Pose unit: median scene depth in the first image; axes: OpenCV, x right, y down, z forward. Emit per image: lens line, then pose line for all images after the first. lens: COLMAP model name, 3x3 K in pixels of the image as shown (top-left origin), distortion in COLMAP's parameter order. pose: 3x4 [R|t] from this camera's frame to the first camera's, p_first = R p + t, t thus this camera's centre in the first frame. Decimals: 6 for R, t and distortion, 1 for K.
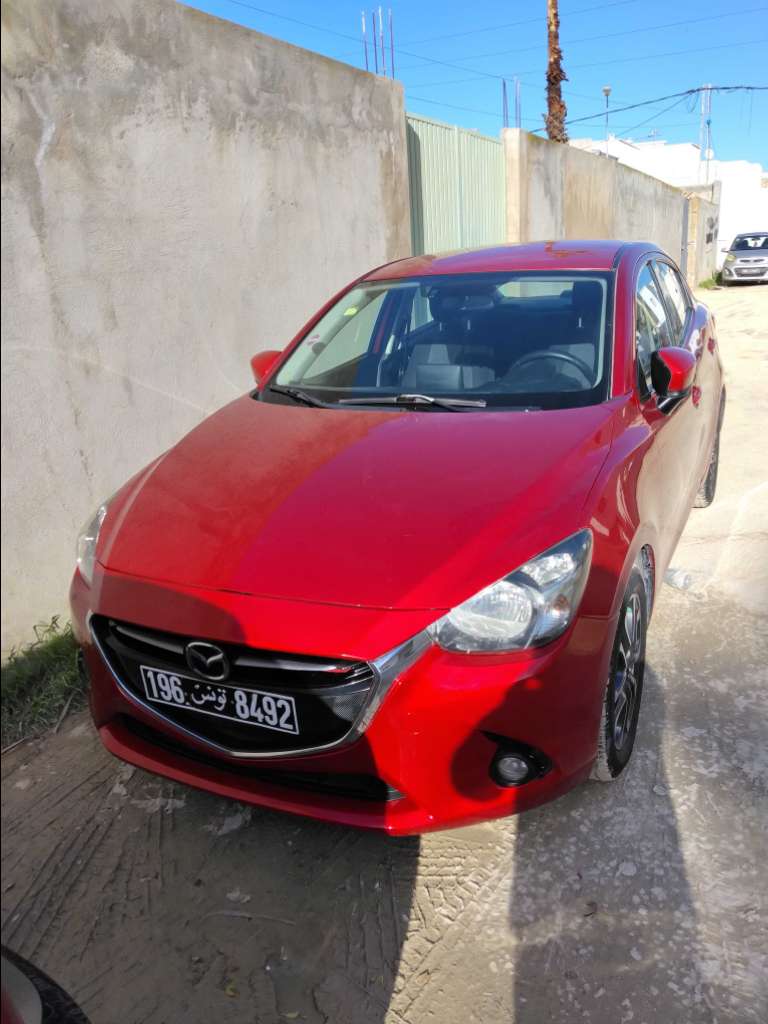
lens RADIAL K [[754.9, 0, 384.8], [0, 754.9, 513.8], [0, 0, 1]] dist [-0.010214, -0.015320]
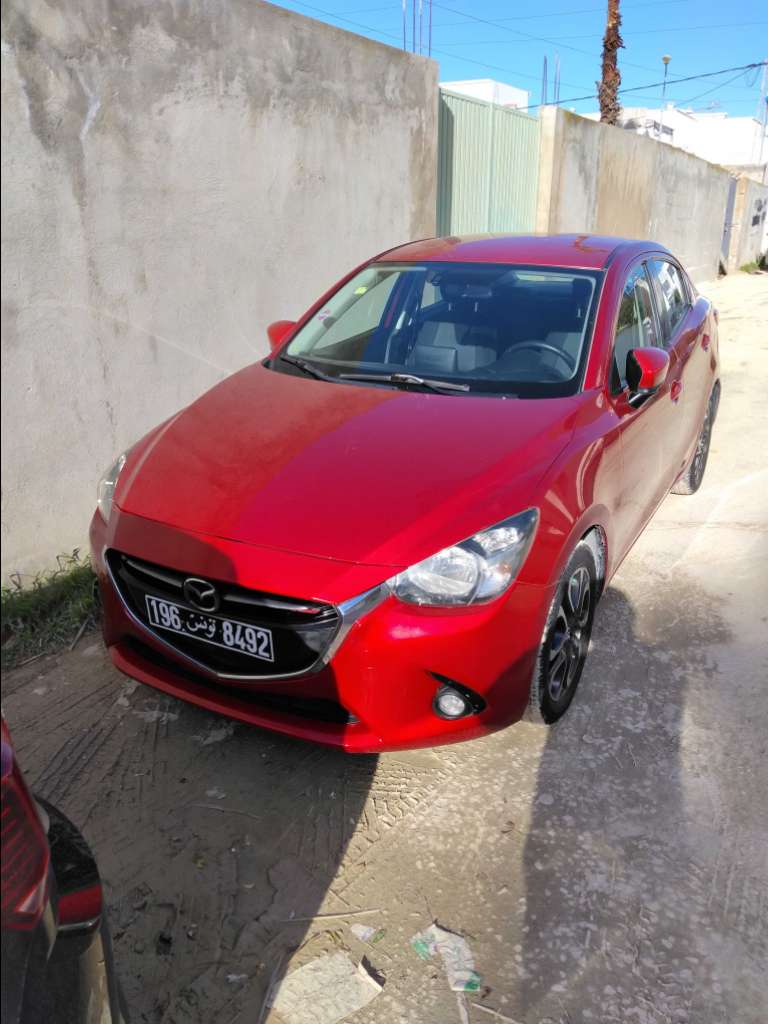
lens RADIAL K [[754.9, 0, 390.0], [0, 754.9, 511.9], [0, 0, 1]] dist [-0.010214, -0.015320]
pose [[0.996898, 0.075940, -0.020670, 0.050241], [-0.074826, 0.995933, 0.050190, -0.010373], [0.024398, -0.048488, 0.998526, -0.112597]]
